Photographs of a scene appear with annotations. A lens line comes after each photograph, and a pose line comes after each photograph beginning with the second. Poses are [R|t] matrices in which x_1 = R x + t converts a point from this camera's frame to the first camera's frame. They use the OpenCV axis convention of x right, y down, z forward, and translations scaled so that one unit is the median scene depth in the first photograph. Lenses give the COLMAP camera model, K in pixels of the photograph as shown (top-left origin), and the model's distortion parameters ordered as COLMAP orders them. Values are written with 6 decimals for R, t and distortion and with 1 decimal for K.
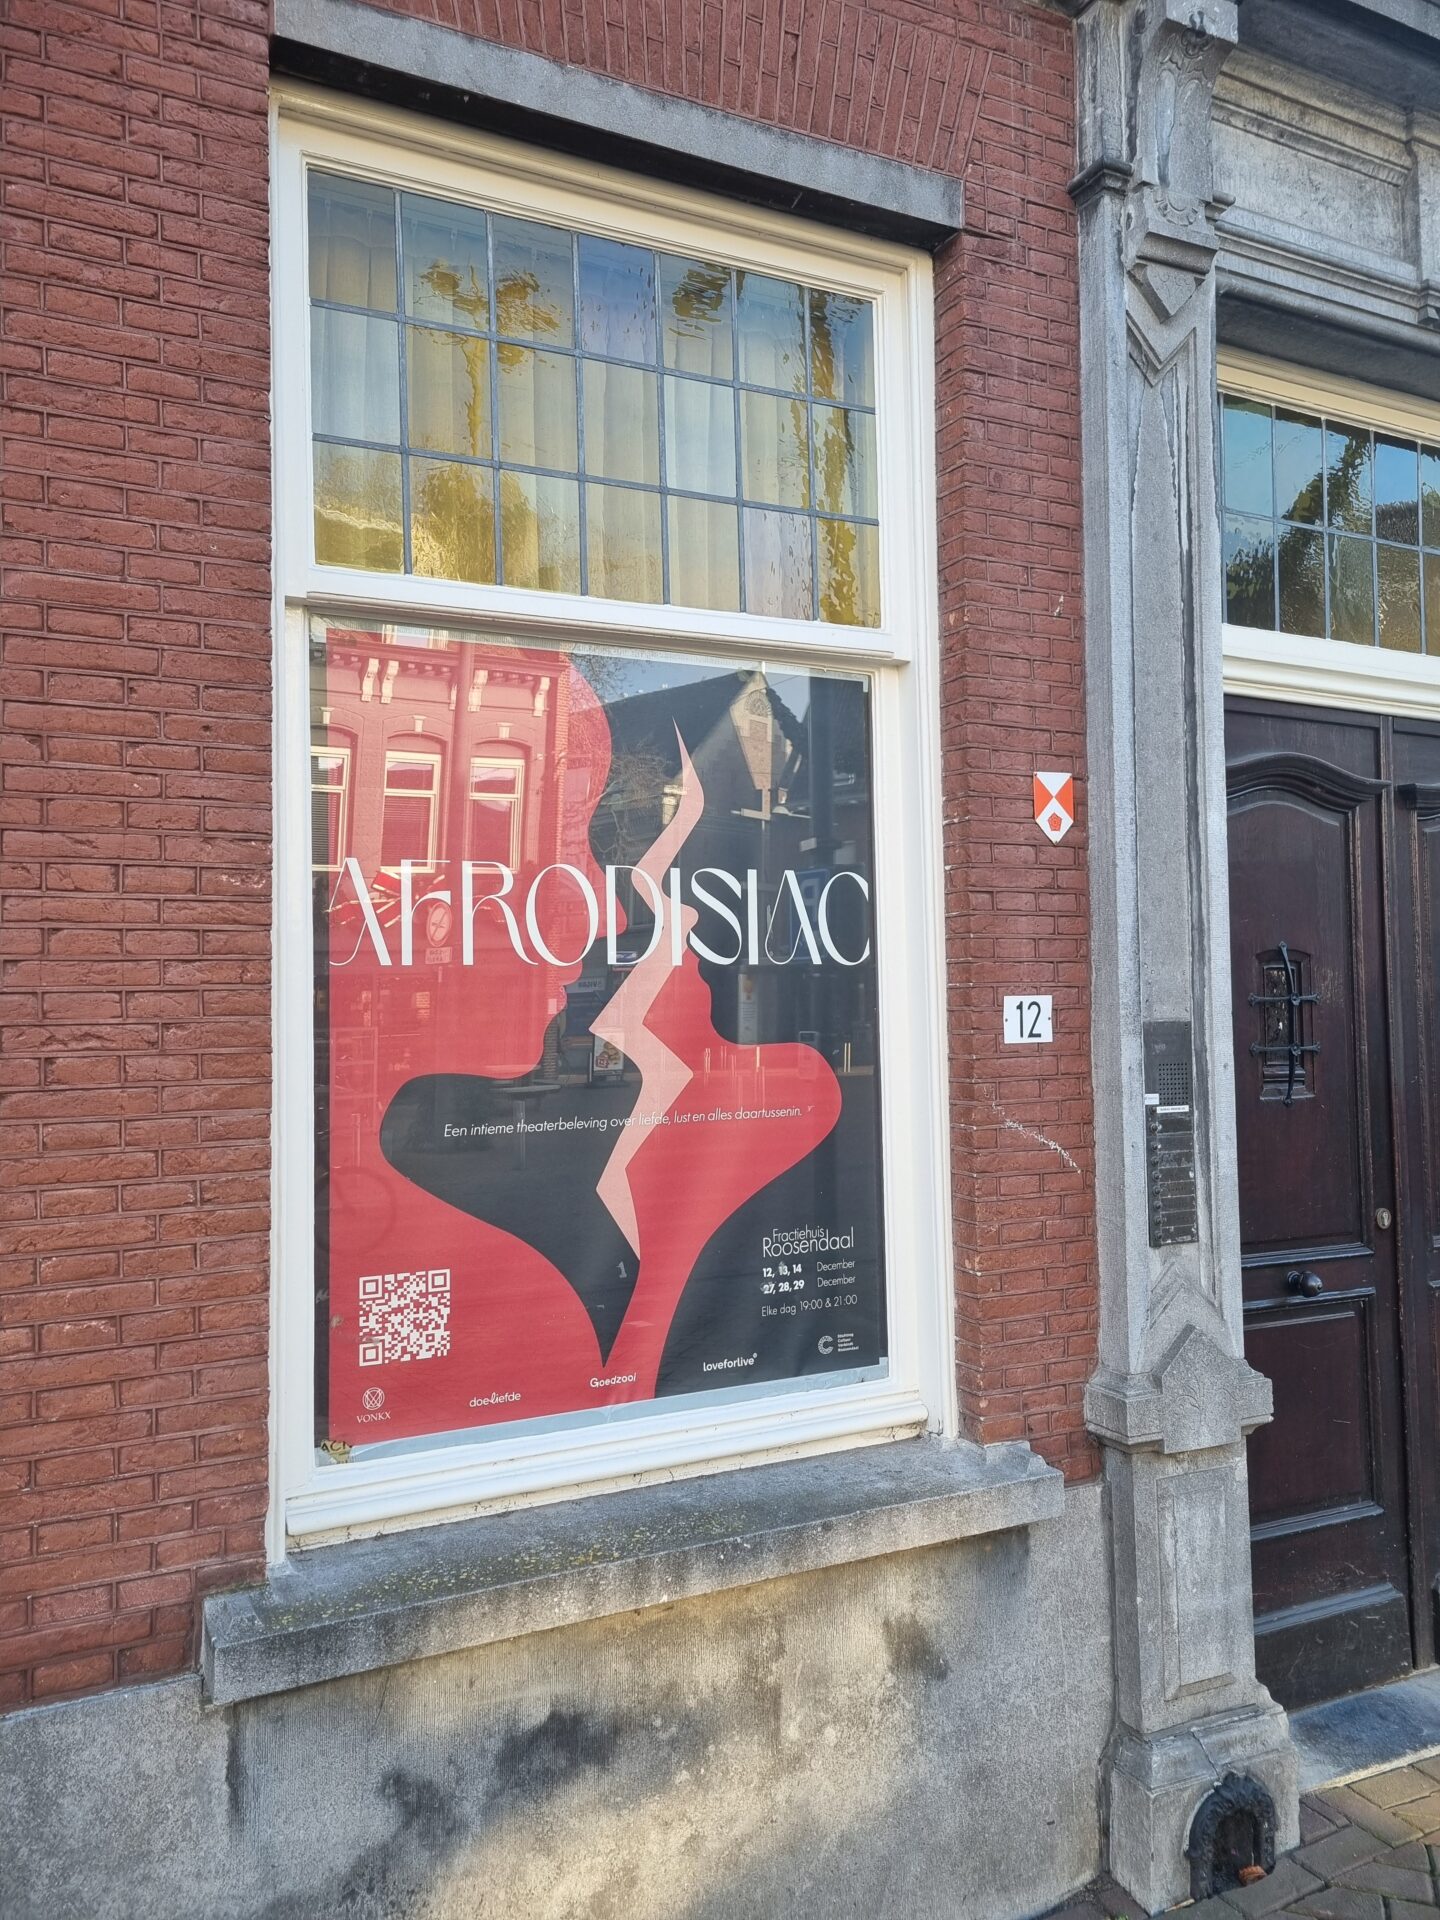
lens RADIAL K [[1438.7, 0, 716.4], [0, 1438.7, 932.3], [0, 0, 1]] dist [0.057008, -0.033692]
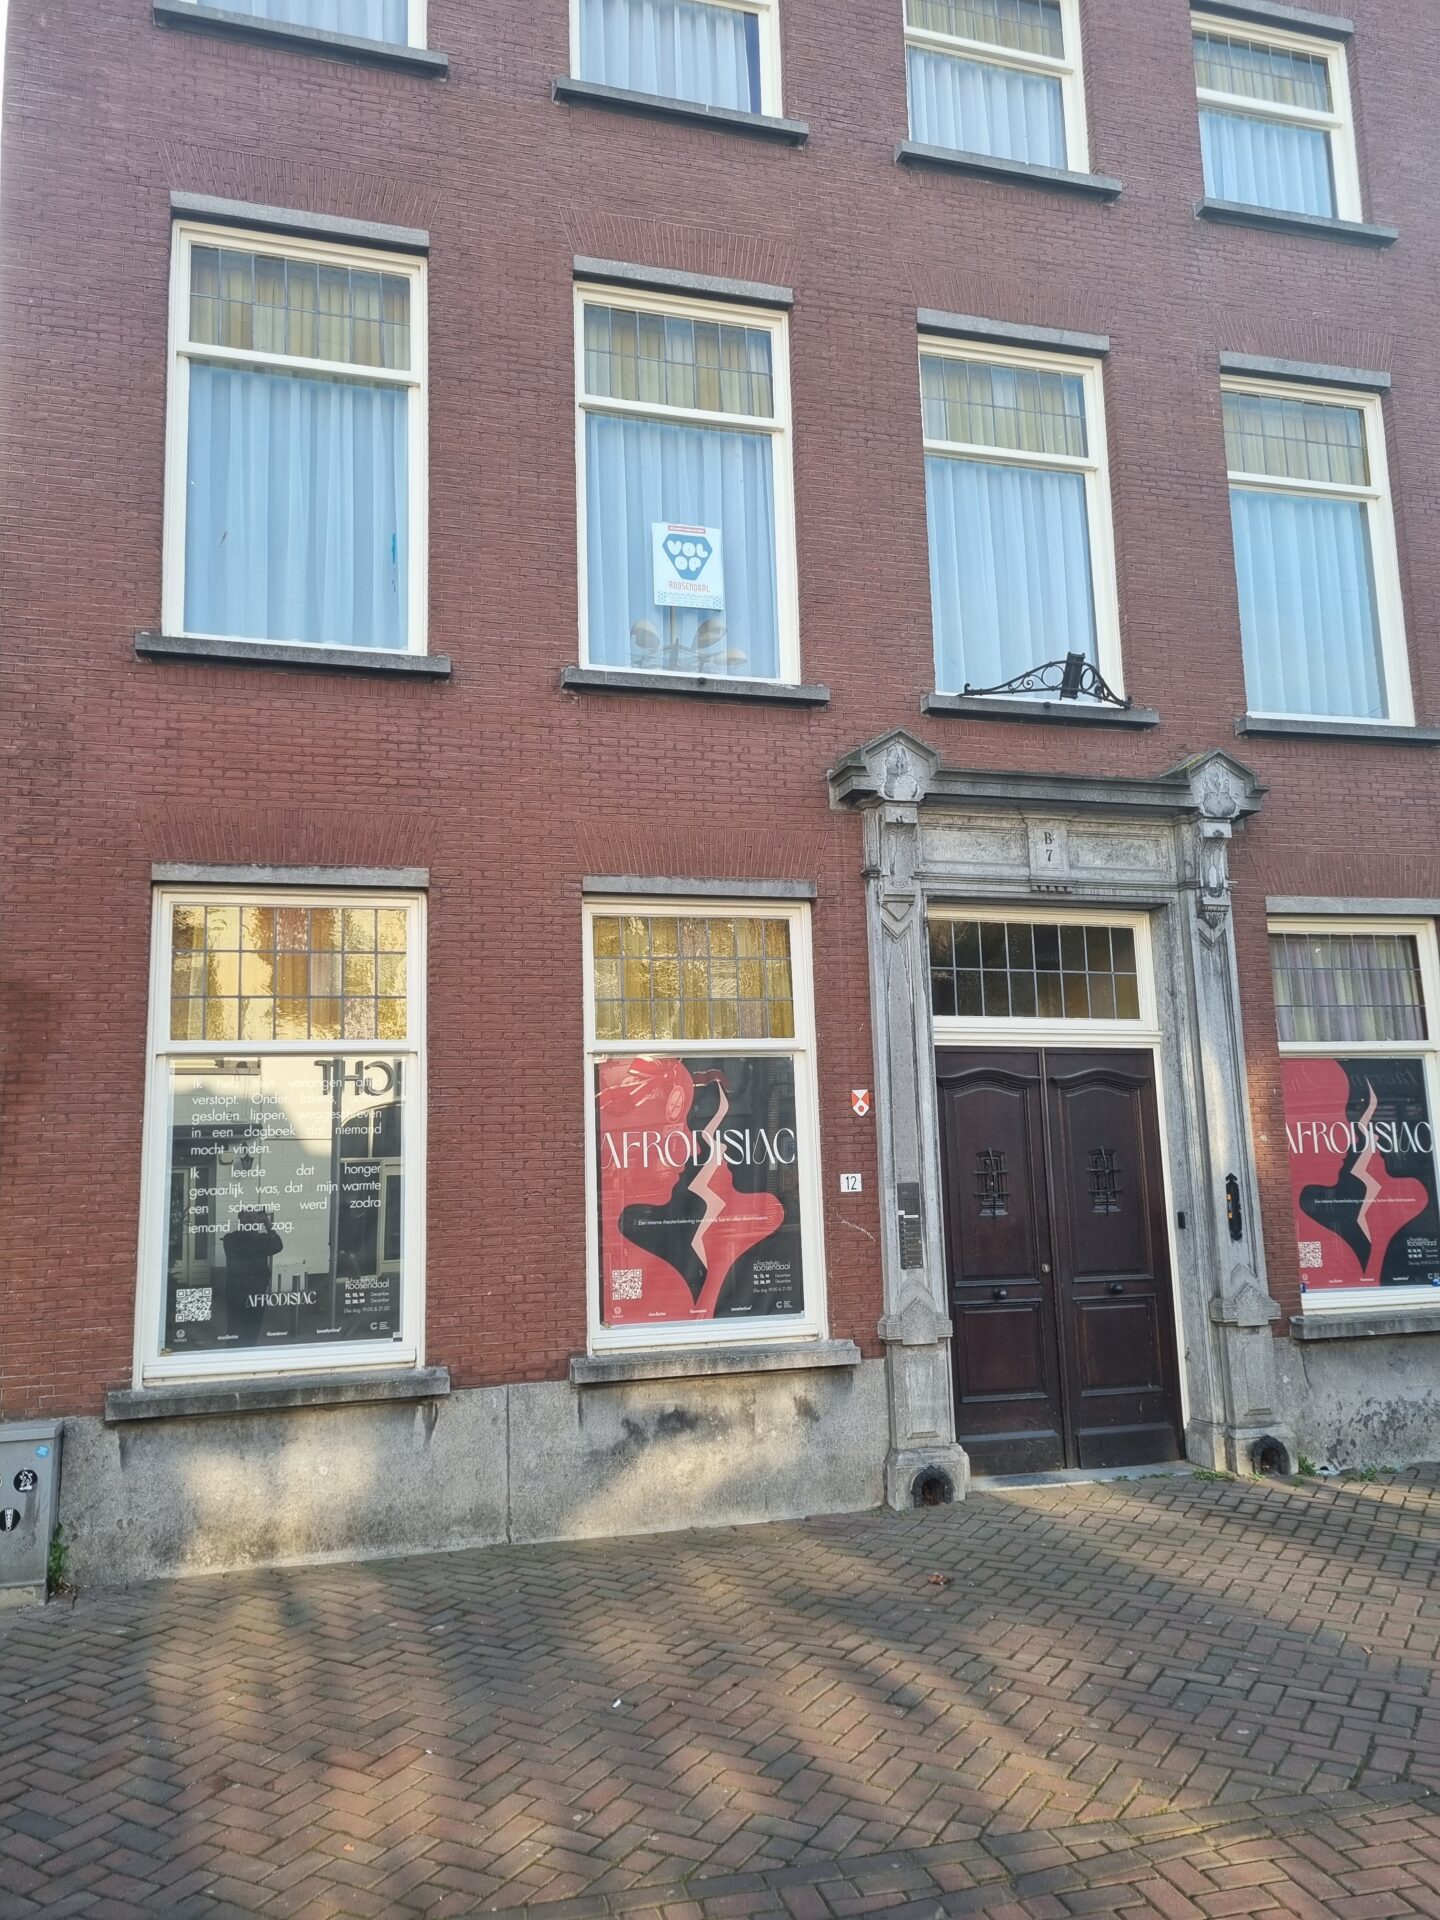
lens RADIAL K [[1438.7, 0, 706.1], [0, 1438.7, 950.0], [0, 0, 1]] dist [0.057008, -0.033692]
pose [[0.984573, -0.039612, -0.170430, 0.445463], [0.022599, 0.994667, -0.100629, -0.113032], [0.173507, 0.095226, 0.980218, -1.817950]]
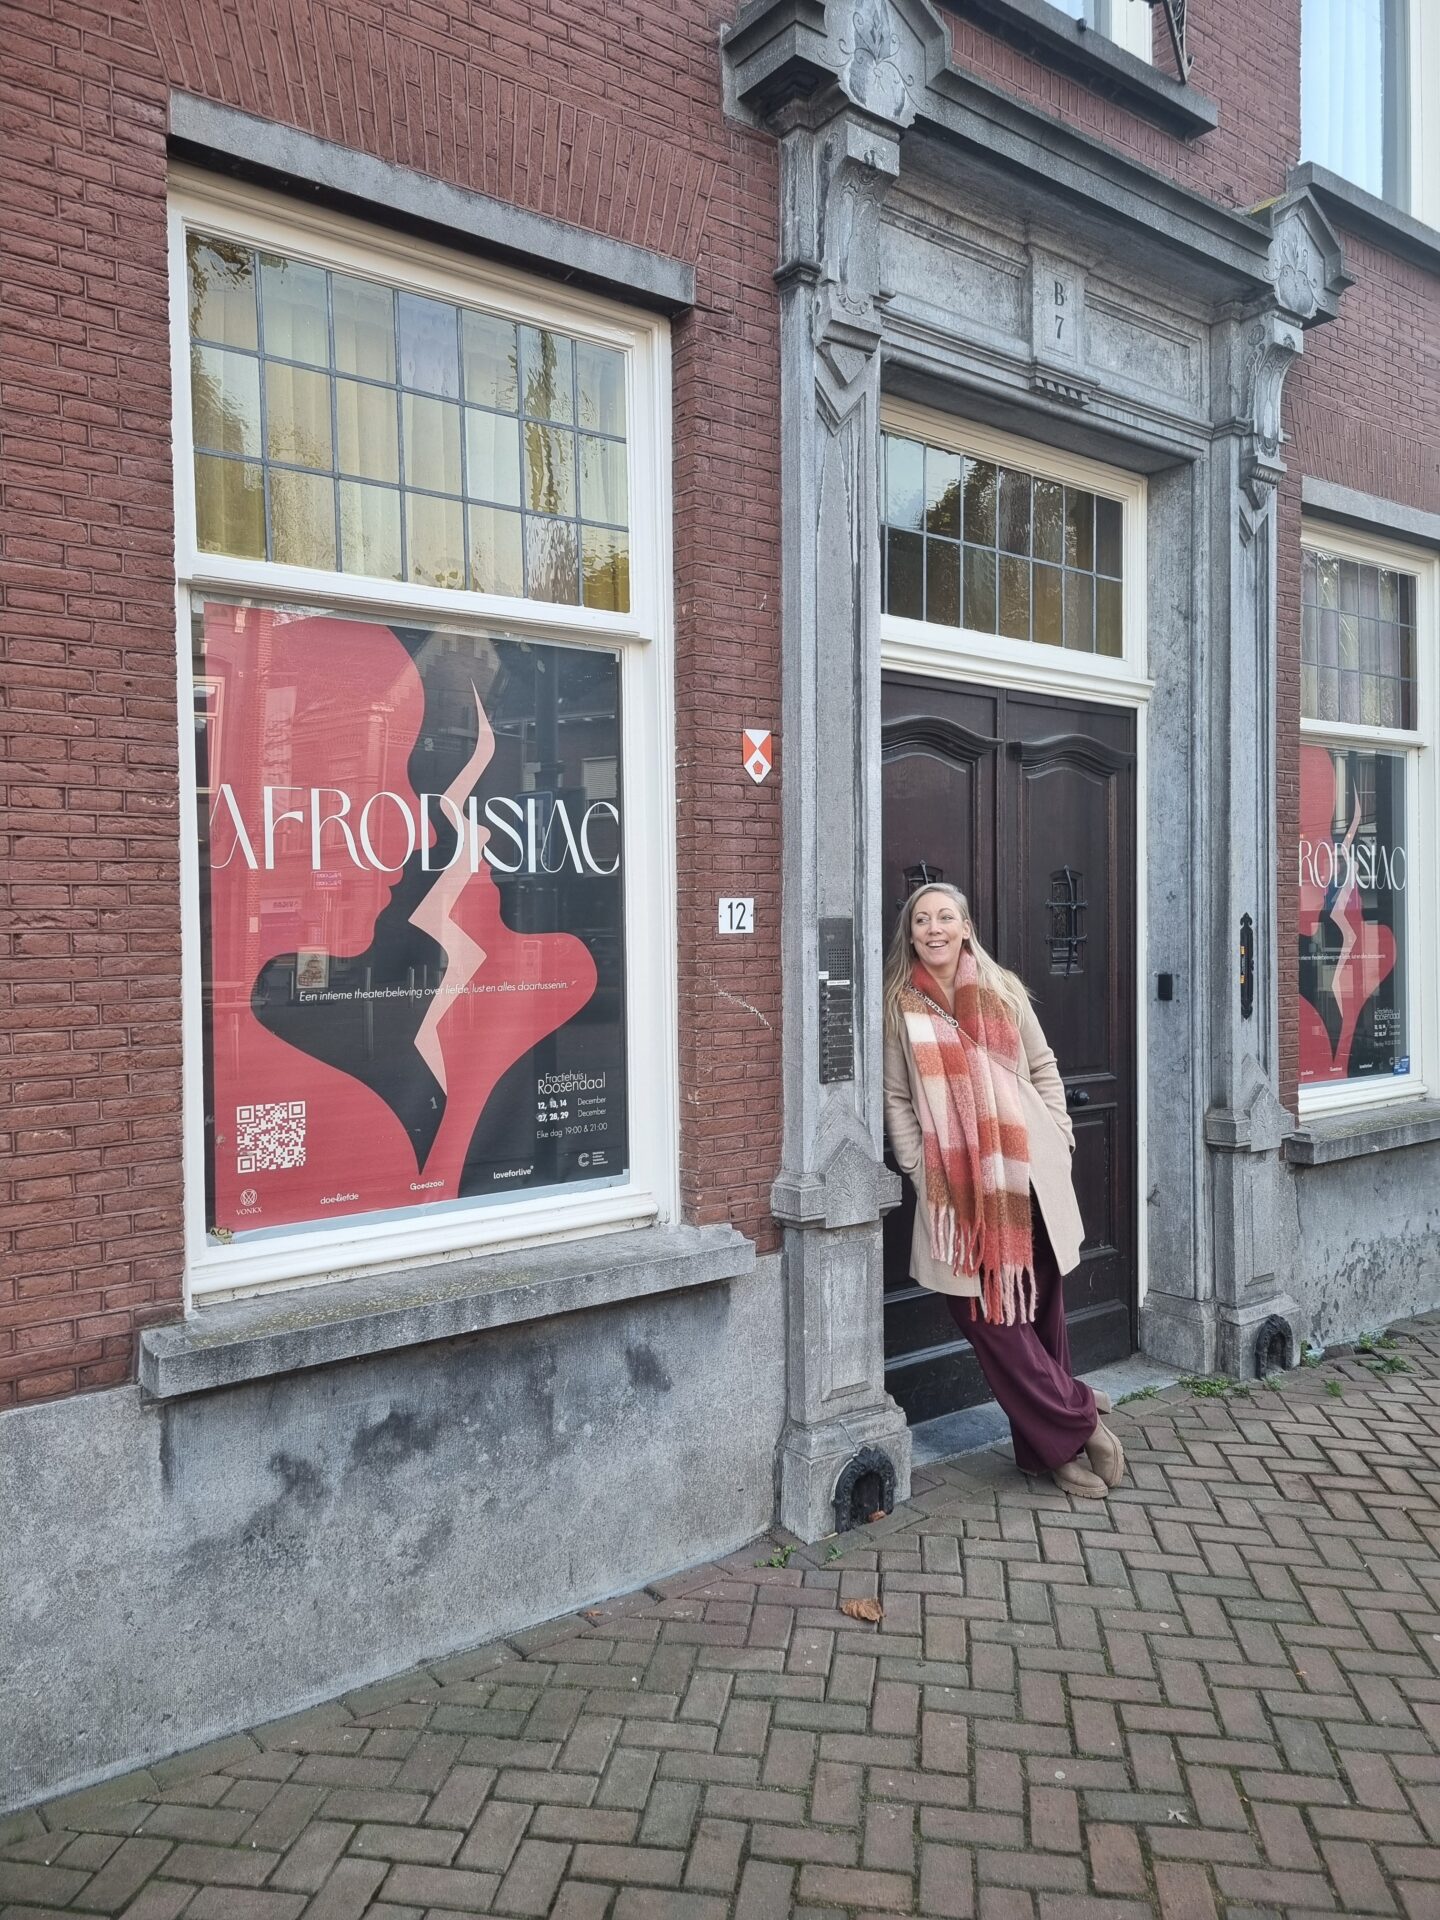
lens RADIAL K [[1438.7, 0, 698.0], [0, 1438.7, 940.1], [0, 0, 1]] dist [0.057008, -0.033692]
pose [[0.980731, 0.001666, 0.195355, -0.082818], [-0.013805, 0.998055, 0.060794, 0.002329], [-0.194874, -0.062319, 0.978847, -0.313380]]
